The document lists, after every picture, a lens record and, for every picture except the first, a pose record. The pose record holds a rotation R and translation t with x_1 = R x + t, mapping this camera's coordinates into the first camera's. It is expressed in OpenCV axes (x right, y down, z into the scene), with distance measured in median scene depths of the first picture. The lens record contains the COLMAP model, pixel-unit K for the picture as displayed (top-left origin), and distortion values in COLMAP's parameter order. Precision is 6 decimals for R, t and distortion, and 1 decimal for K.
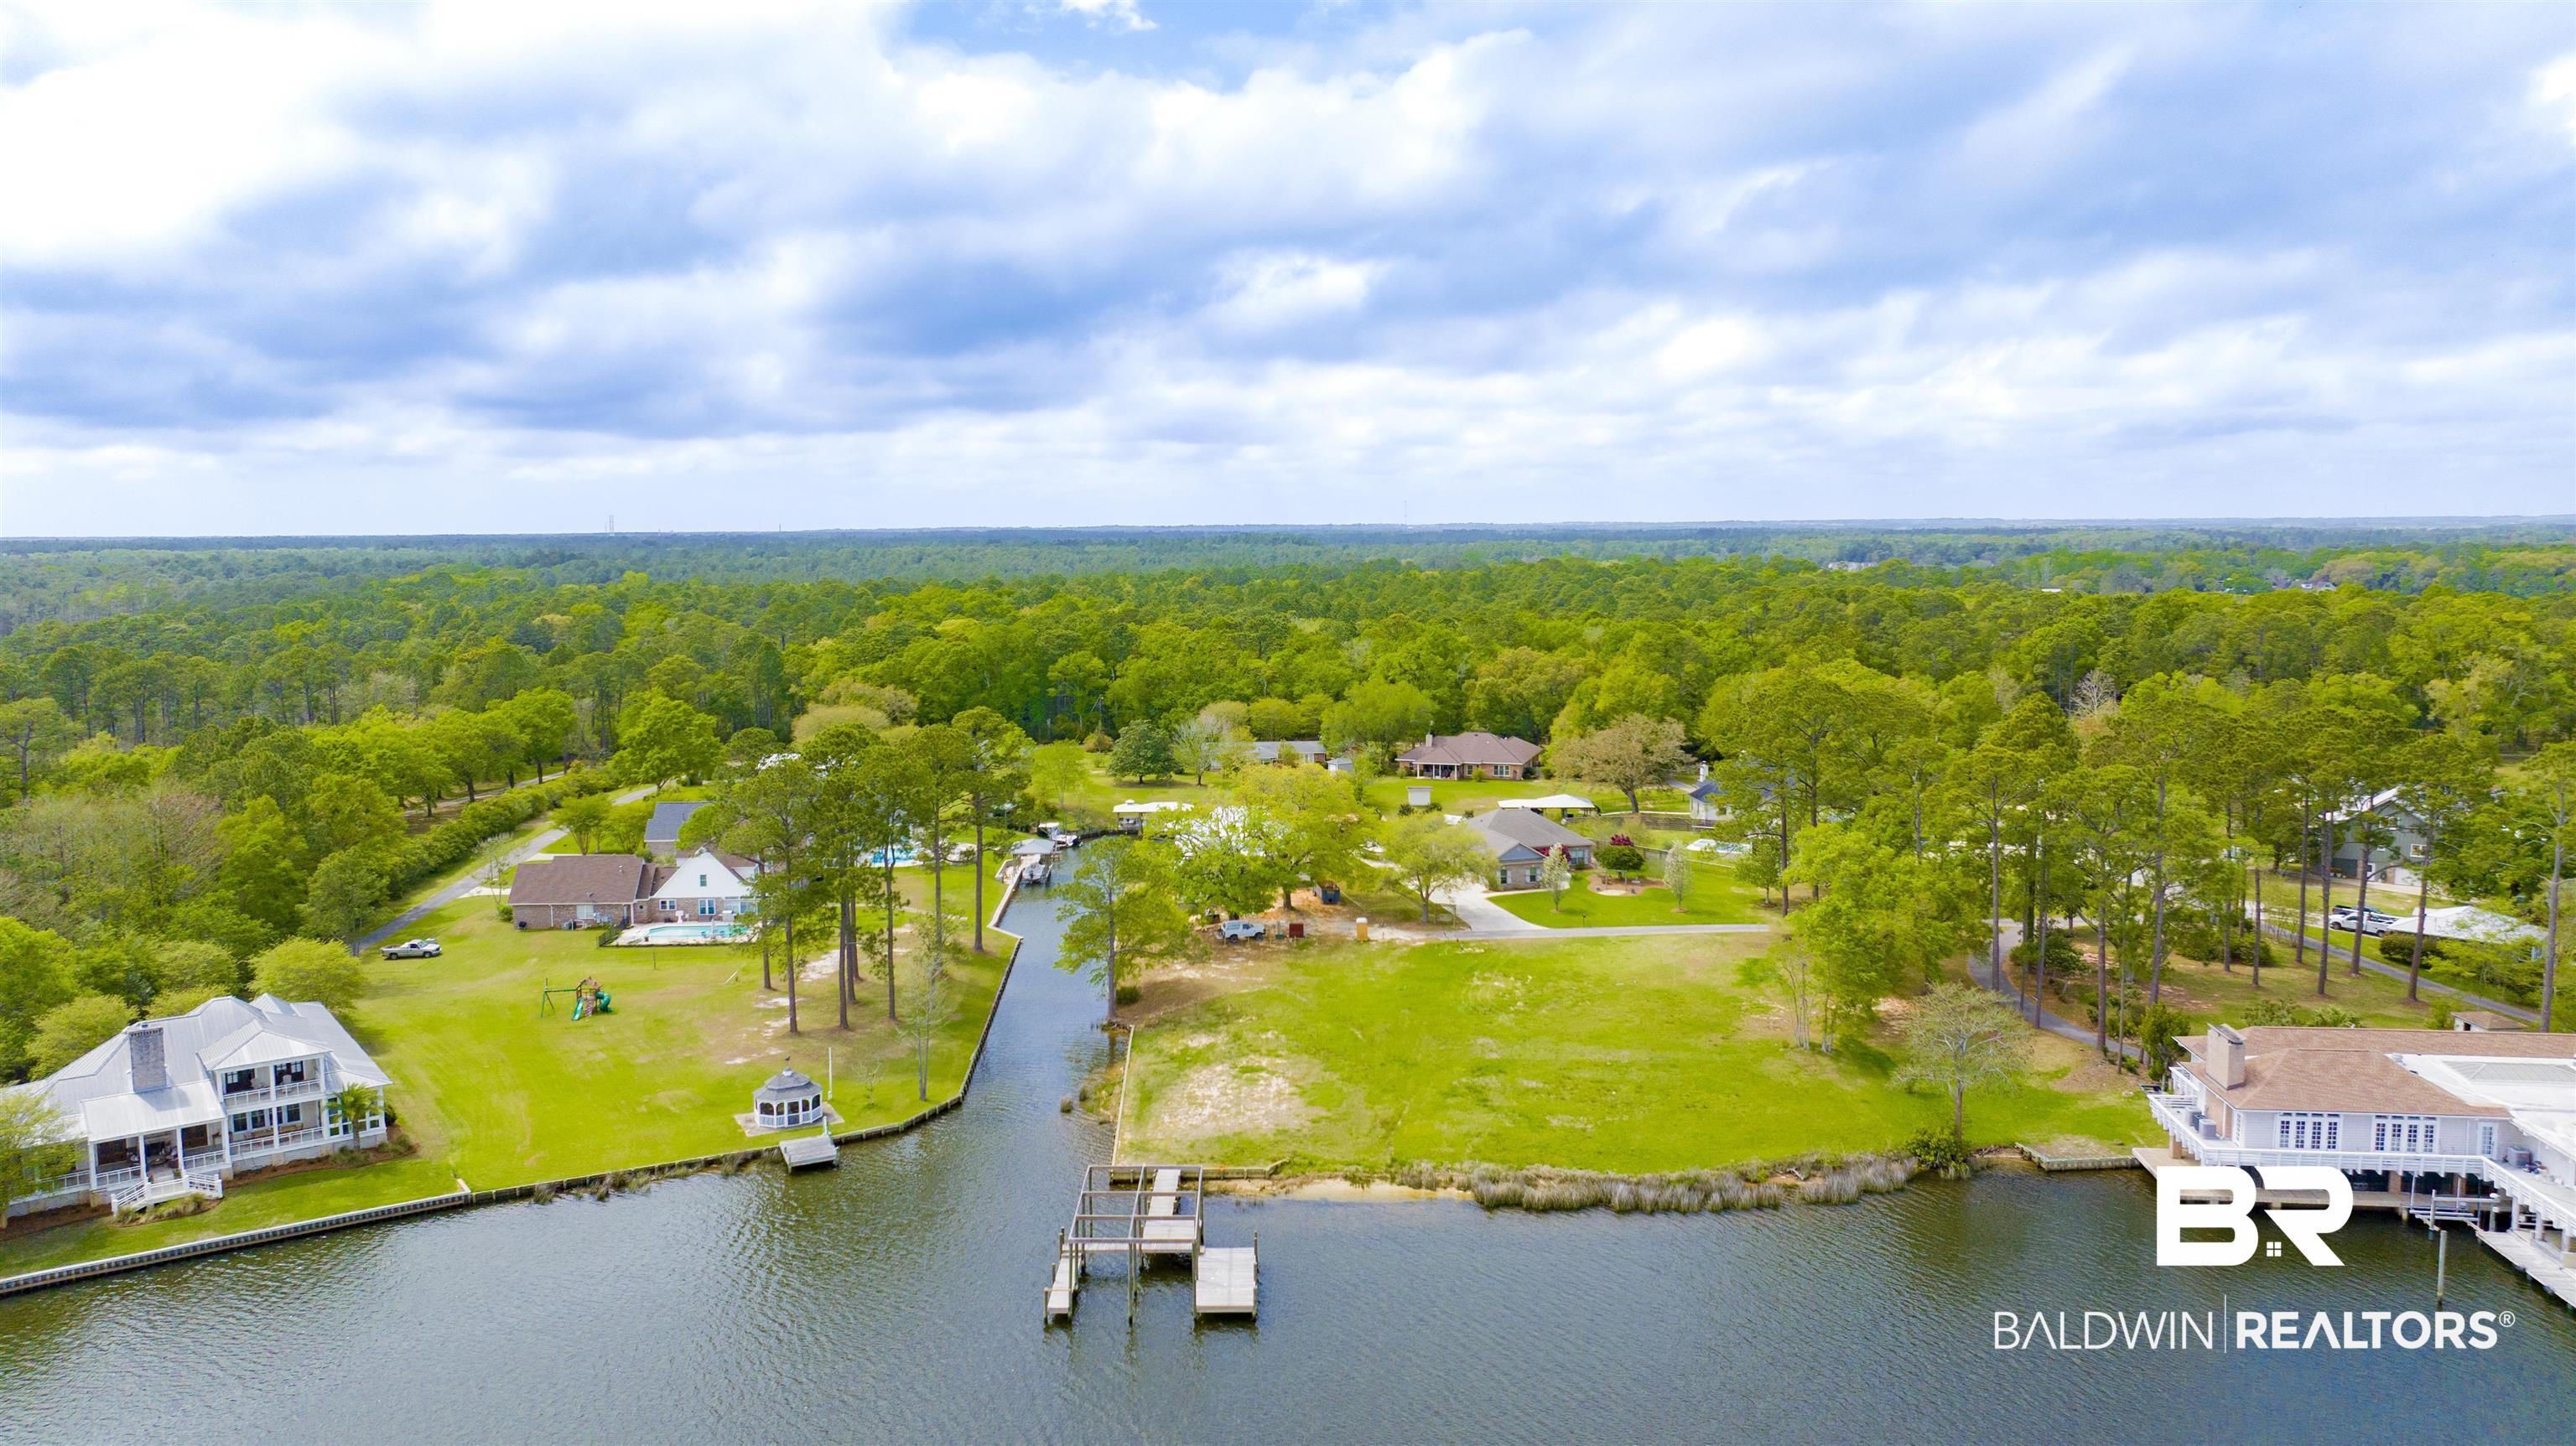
lens RADIAL K [[1790.1, 0, 1297.5], [0, 1790.1, 828.0], [0, 0, 1]] dist [-0.035102, 0.031618]
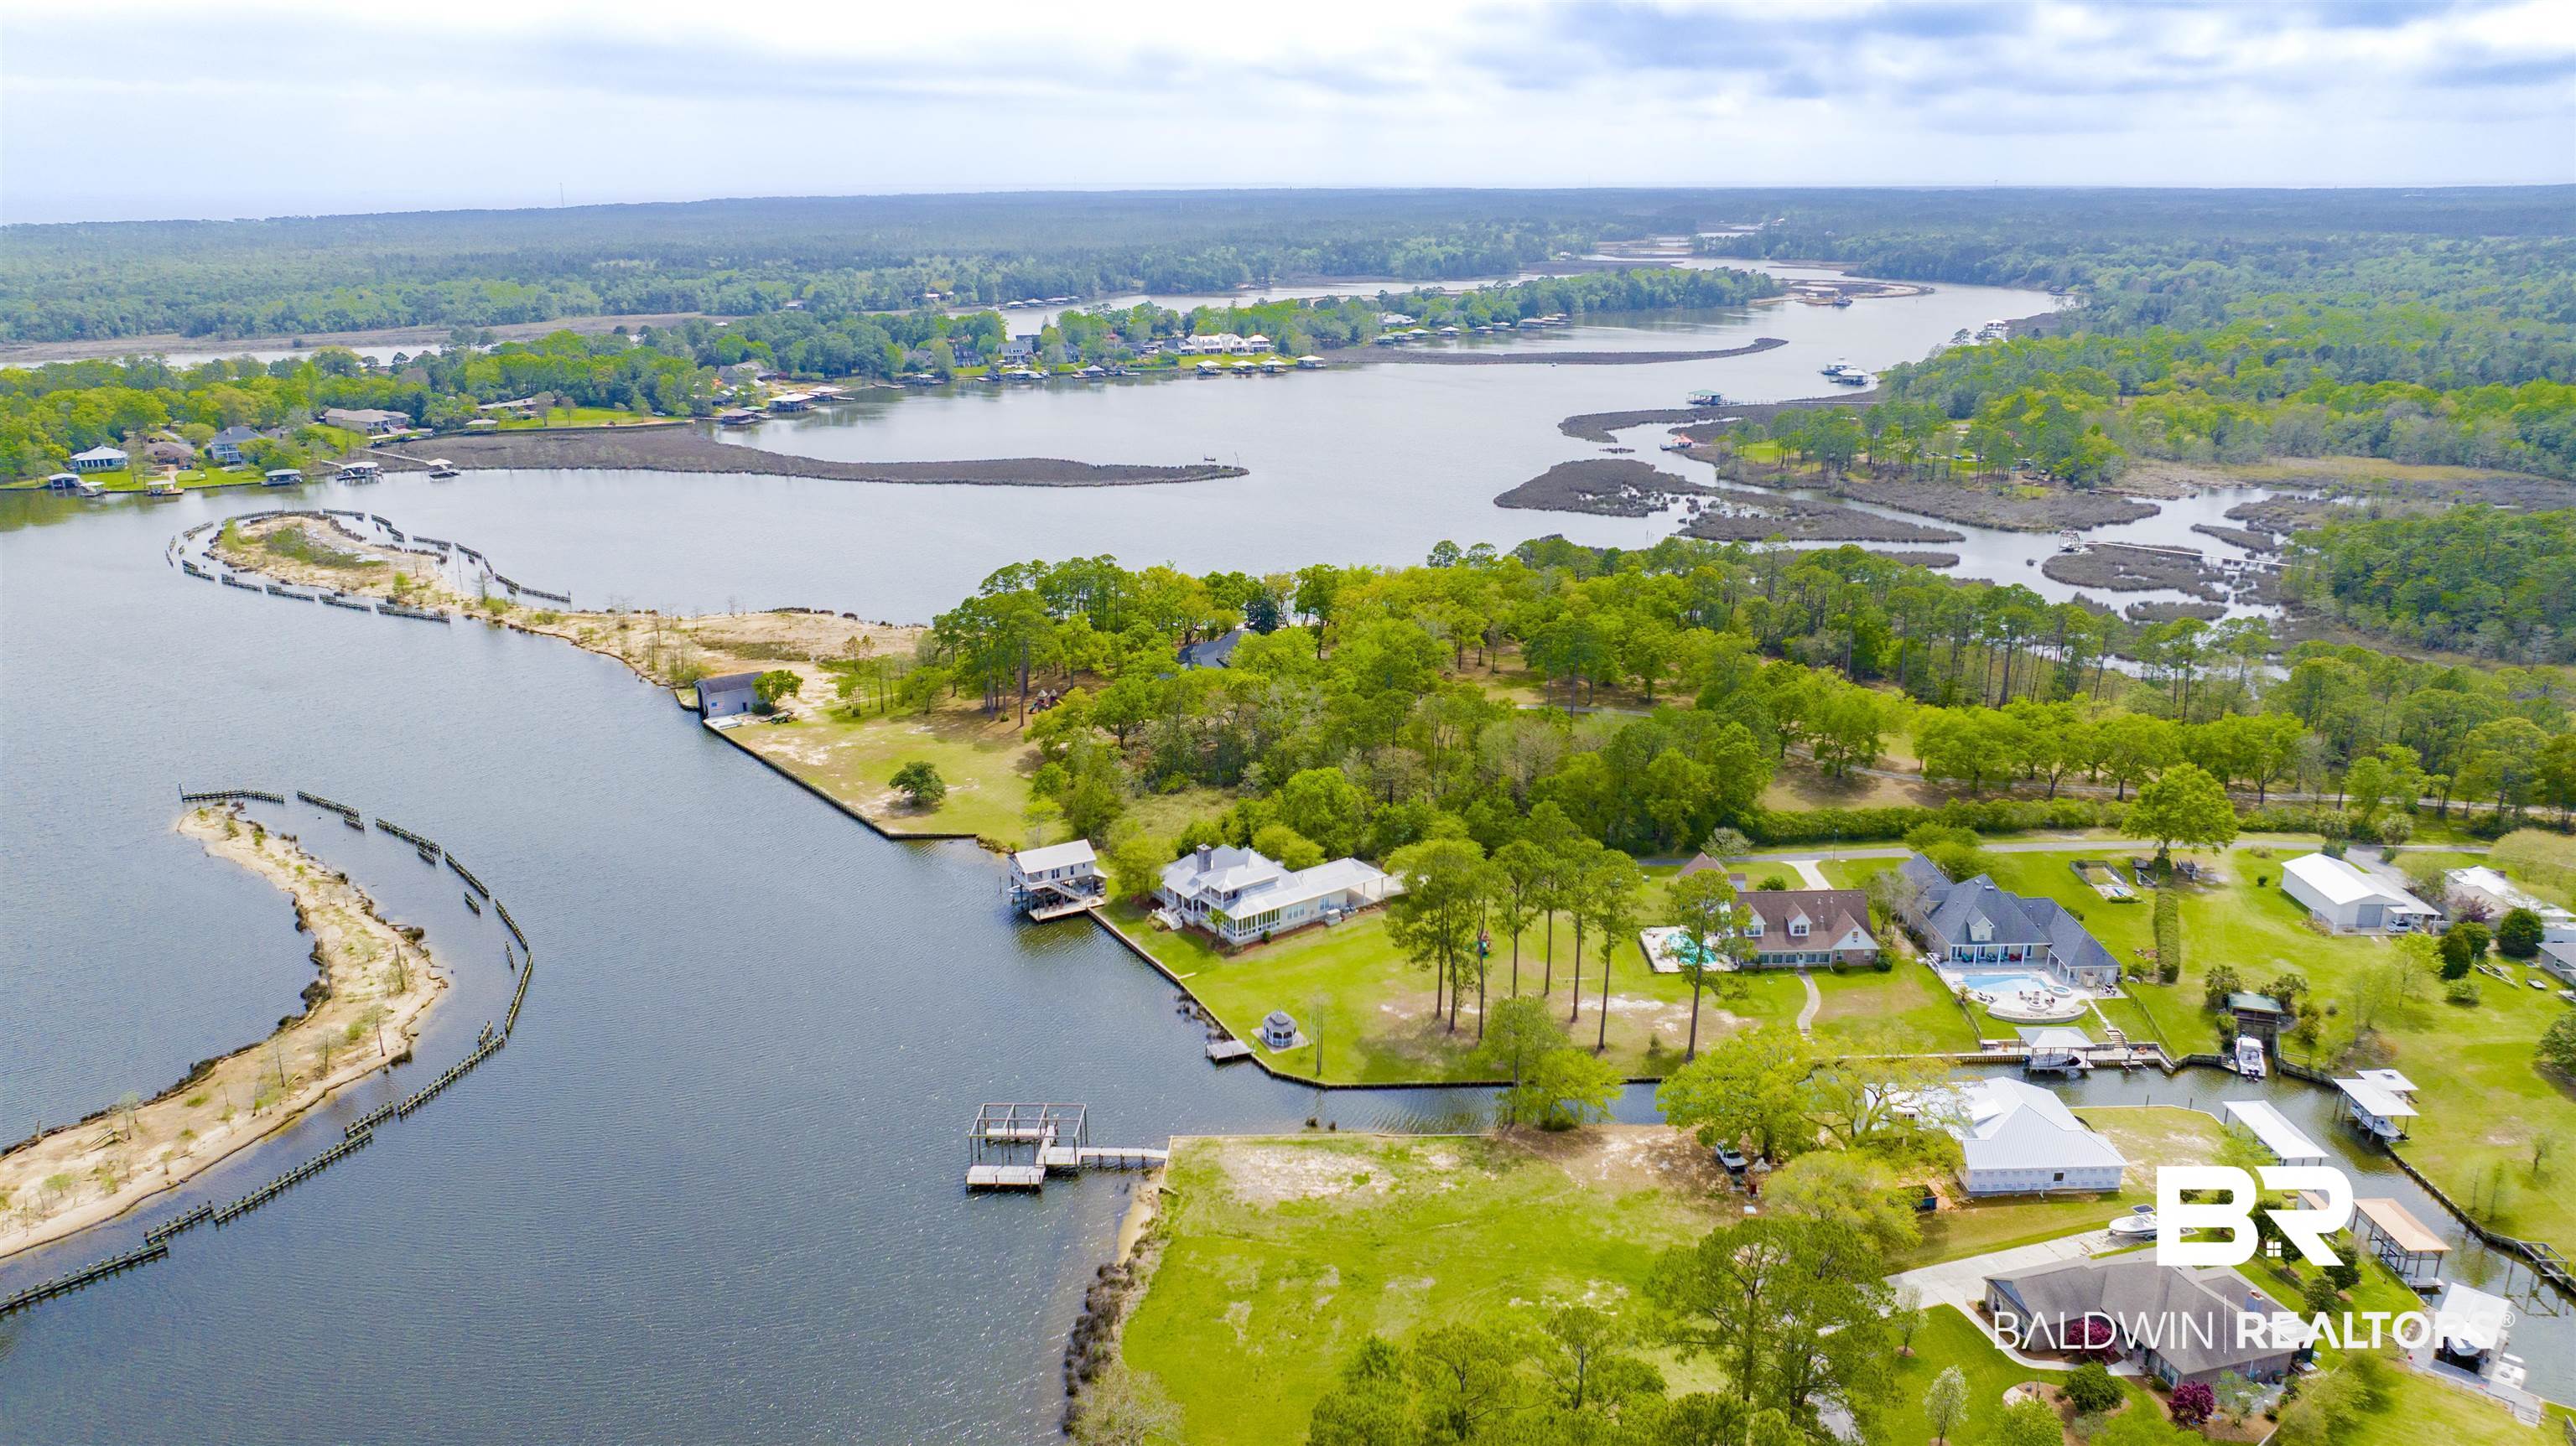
lens RADIAL K [[1757.7, 0, 1342.5], [0, 1757.7, 720.1], [0, 0, 1]] dist [-0.013683, -0.000114]
pose [[-0.040778, 0.300376, -0.952949, 1.167582], [-0.155236, 0.940256, 0.303018, -0.611948], [0.987035, 0.160288, 0.008287, 0.914204]]
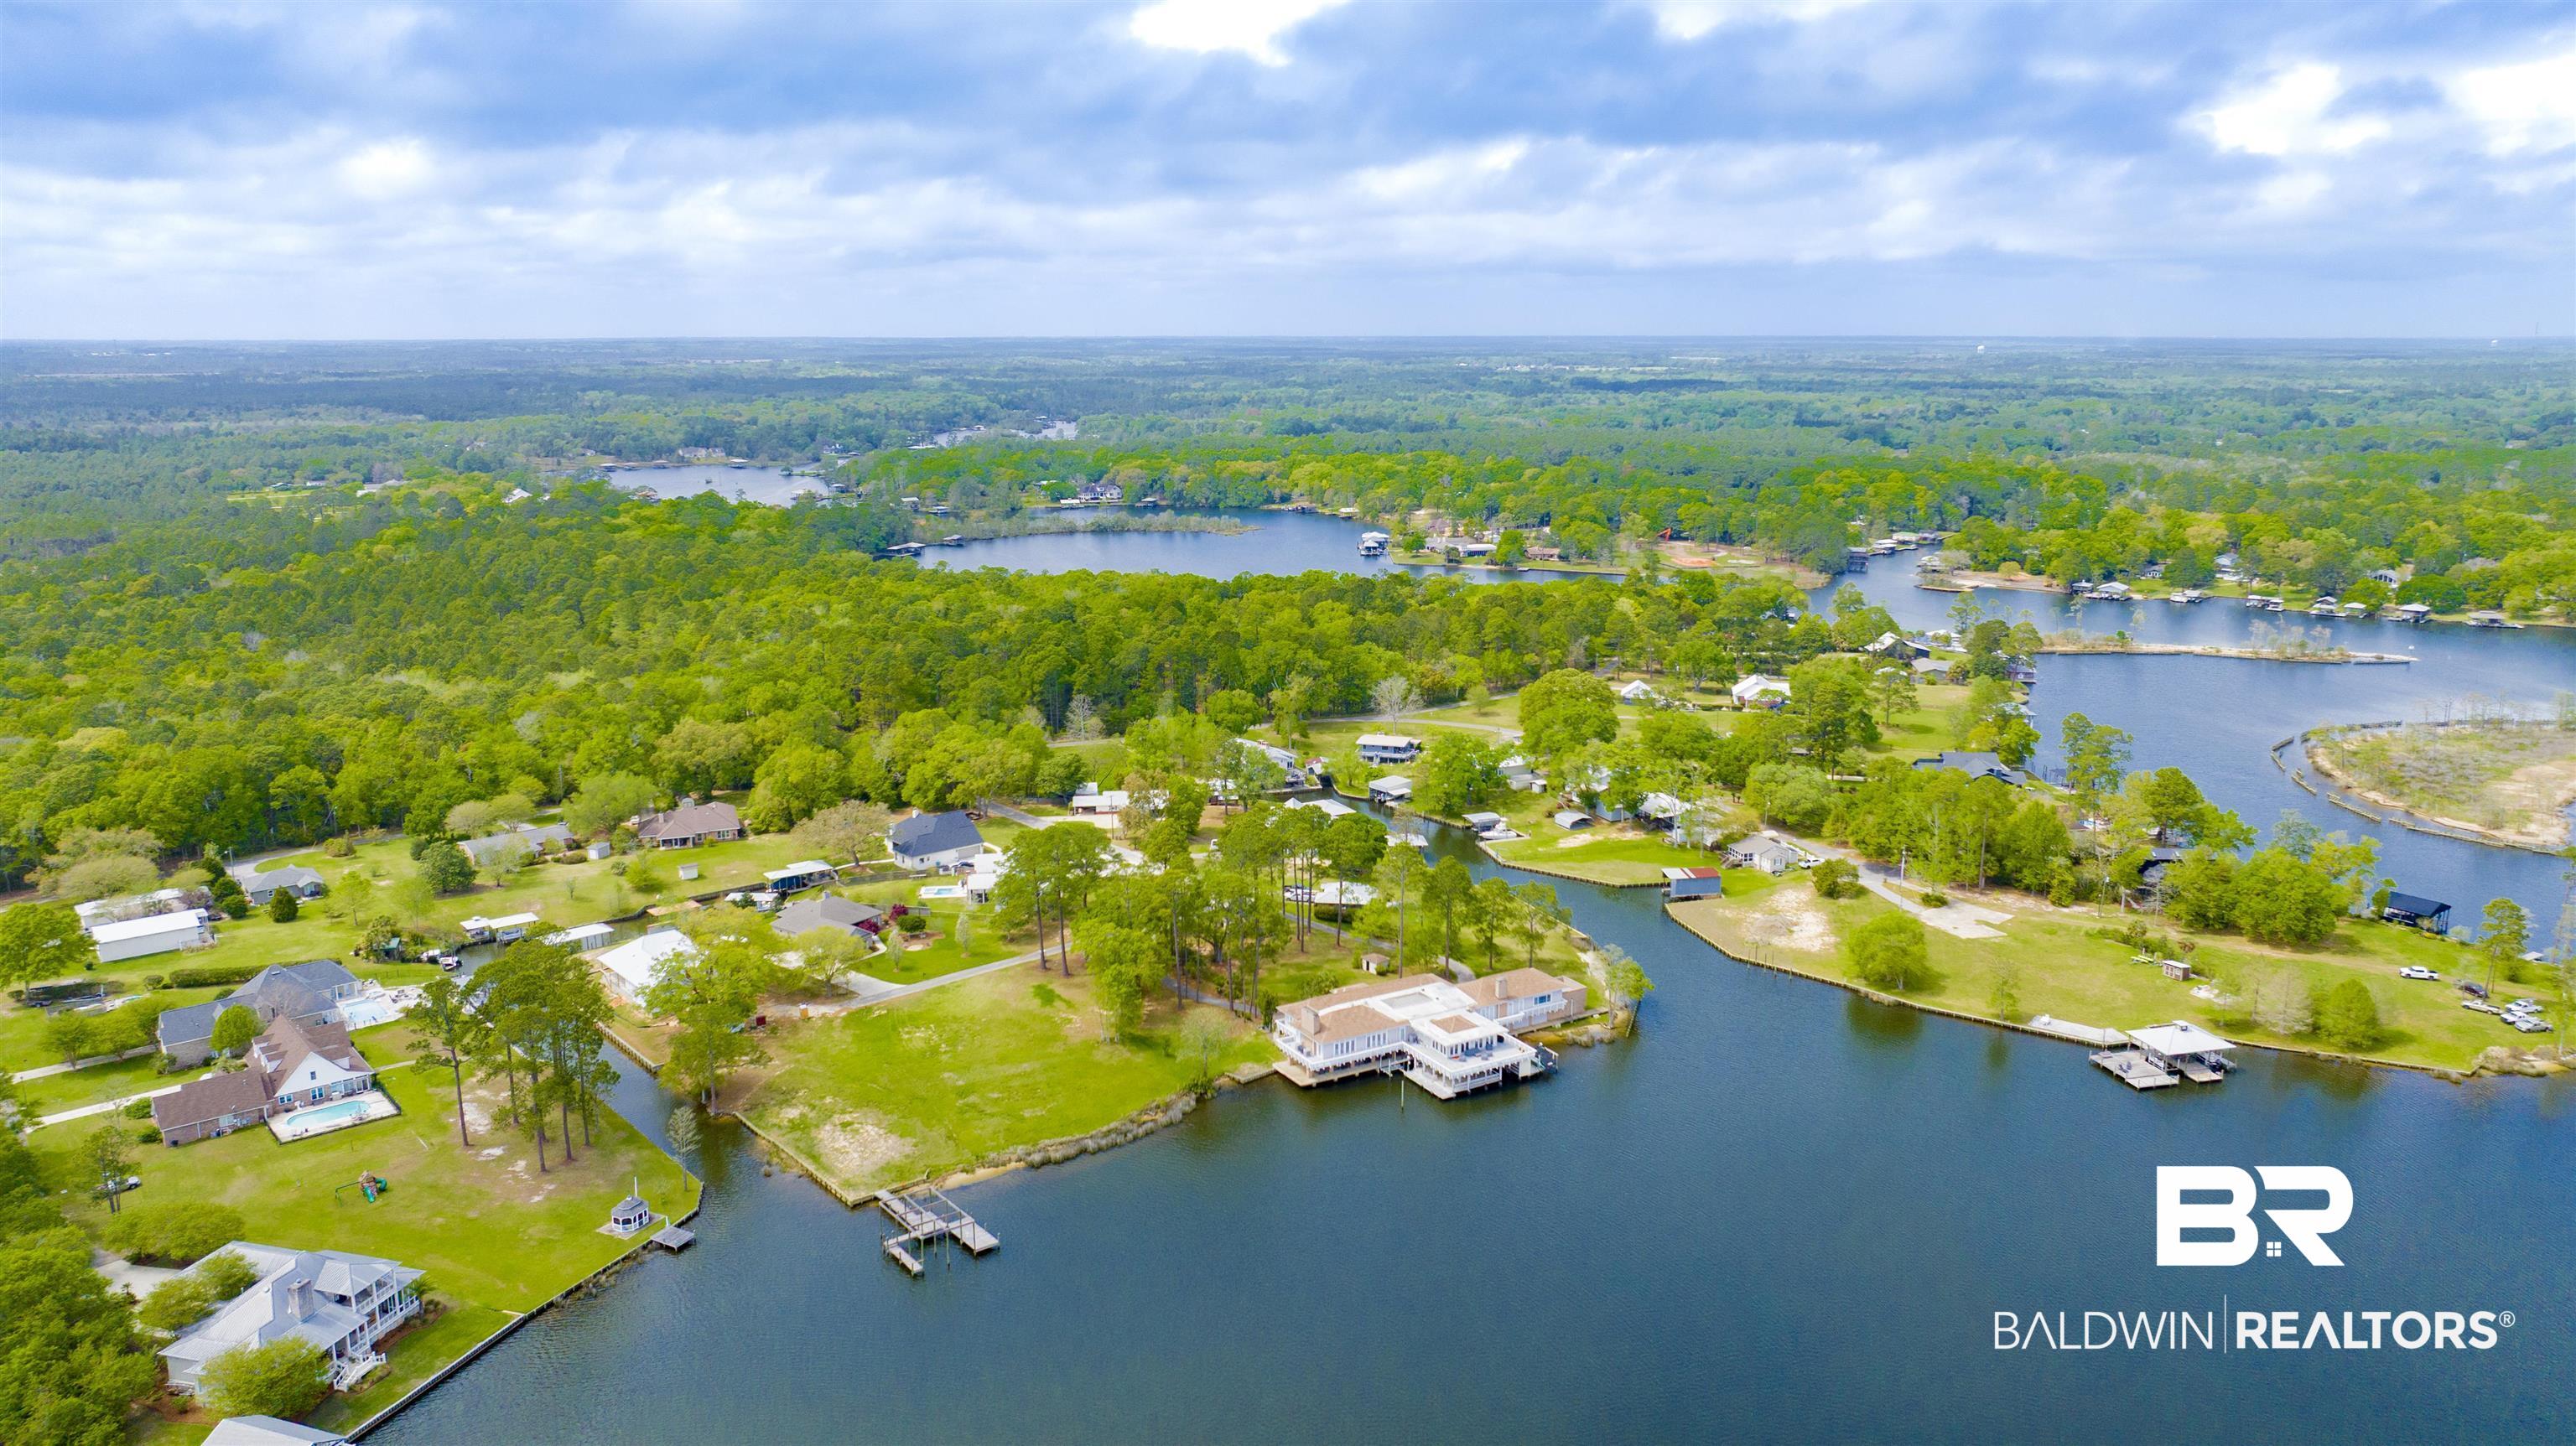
lens RADIAL K [[1802.1, 0, 1298.9], [0, 1802.1, 722.6], [0, 0, 1]] dist [-0.018184, -0.003136]
pose [[0.791999, -0.122323, 0.598142, -0.691237], [0.095788, 0.992486, 0.076136, -0.356199], [-0.602961, -0.003005, 0.797765, -0.707912]]
